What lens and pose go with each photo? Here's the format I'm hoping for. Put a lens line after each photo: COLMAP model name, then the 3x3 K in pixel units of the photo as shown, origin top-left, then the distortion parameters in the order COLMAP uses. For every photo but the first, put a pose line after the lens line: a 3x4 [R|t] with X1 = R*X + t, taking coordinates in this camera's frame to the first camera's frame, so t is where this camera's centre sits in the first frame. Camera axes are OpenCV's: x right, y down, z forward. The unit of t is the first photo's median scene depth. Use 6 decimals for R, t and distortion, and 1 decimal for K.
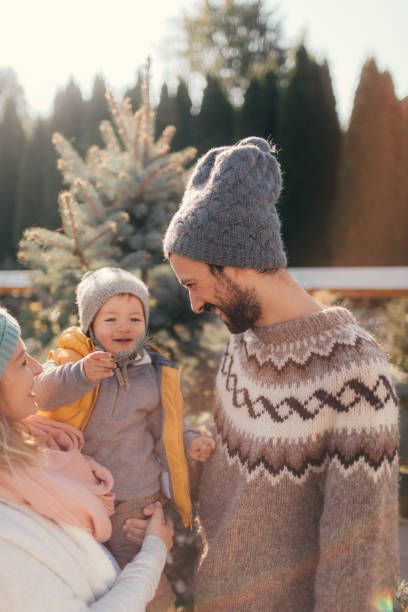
lens RADIAL K [[663.0, 0, 204.0], [0, 663.0, 306.0], [0, 0, 1]] dist [0.133867, 0.000875]
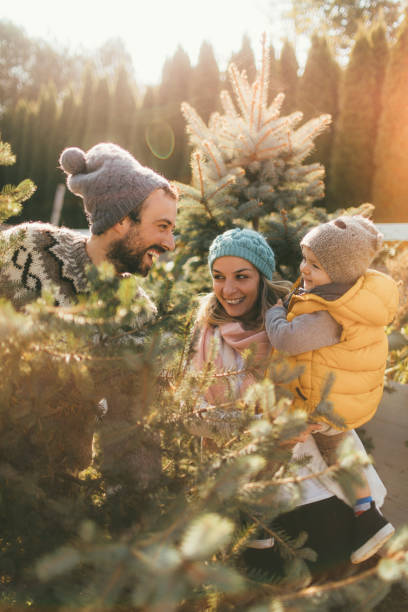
lens RADIAL K [[663.0, 0, 204.0], [0, 663.0, 306.0], [0, 0, 1]] dist [0.133867, 0.000875]
pose [[0.989209, 0.022220, -0.144816, -0.005203], [-0.015266, 0.998684, 0.048957, 0.043281], [0.145713, -0.046218, 0.988247, -0.183075]]
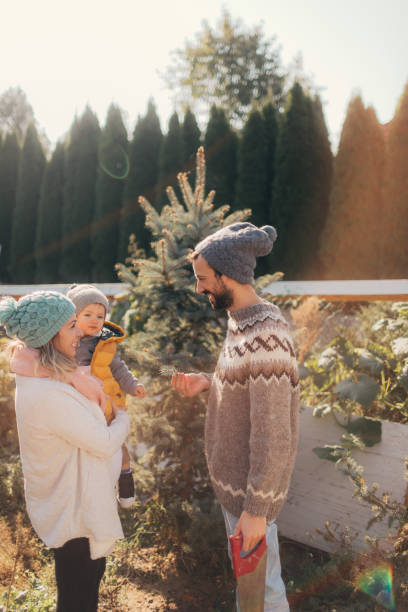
lens RADIAL K [[656.4, 0, 203.1], [0, 656.4, 312.1], [0, 0, 1]] dist [0.210563, -0.003696]
pose [[0.999972, -0.006412, 0.003948, -0.082019], [0.006435, 0.999962, -0.005821, 0.022550], [-0.003911, 0.005847, 0.999975, -0.539354]]
